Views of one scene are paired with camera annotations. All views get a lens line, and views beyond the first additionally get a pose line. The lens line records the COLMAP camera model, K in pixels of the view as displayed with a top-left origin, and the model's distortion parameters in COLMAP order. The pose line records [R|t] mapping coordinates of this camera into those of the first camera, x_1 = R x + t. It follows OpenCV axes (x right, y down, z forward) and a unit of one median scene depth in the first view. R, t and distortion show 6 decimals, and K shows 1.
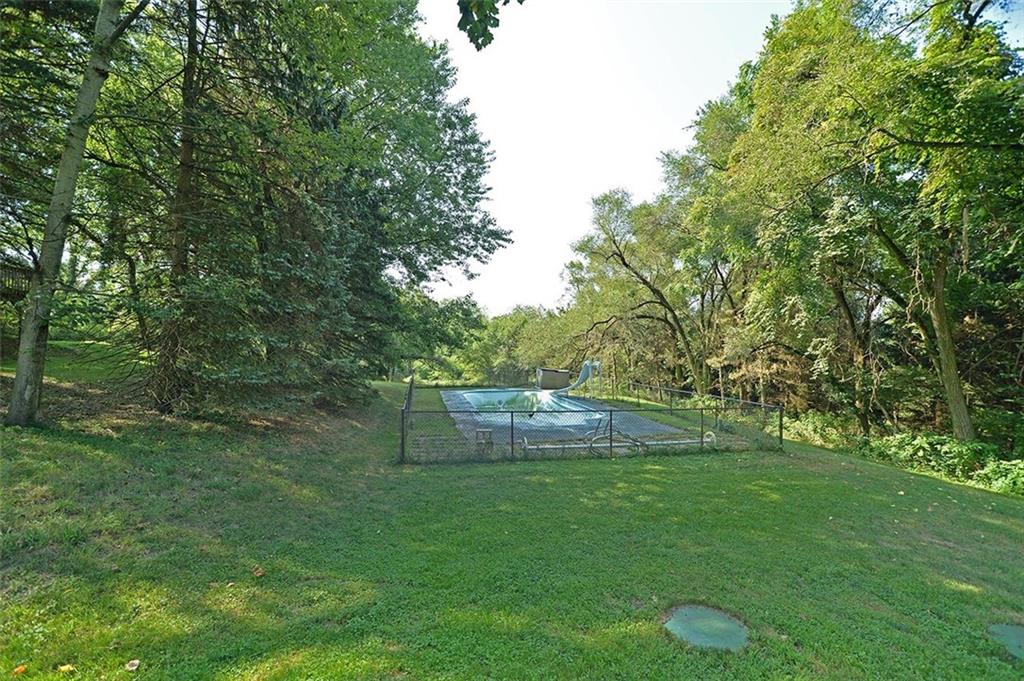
lens RADIAL K [[448.2, 0, 513.4], [0, 448.2, 342.4], [0, 0, 1]] dist [-0.051287, 0.017244]
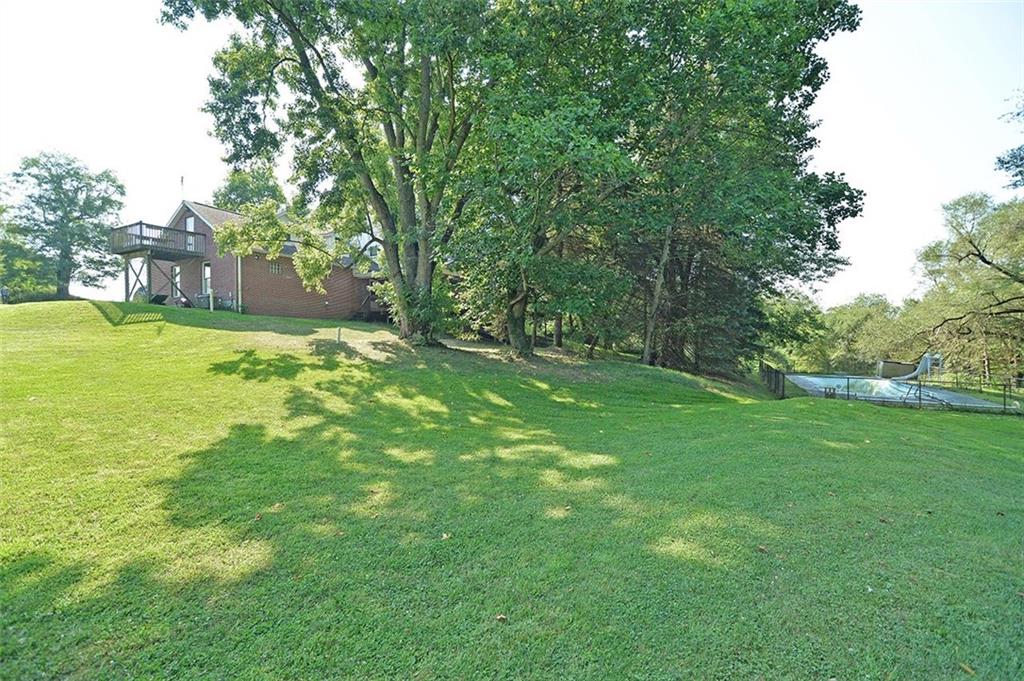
lens RADIAL K [[448.2, 0, 513.4], [0, 448.2, 342.4], [0, 0, 1]] dist [-0.051287, 0.017244]
pose [[0.786495, 0.003612, -0.617586, 0.008688], [0.006532, 0.999878, 0.014166, -0.009891], [0.617562, -0.015175, 0.786376, -0.471112]]
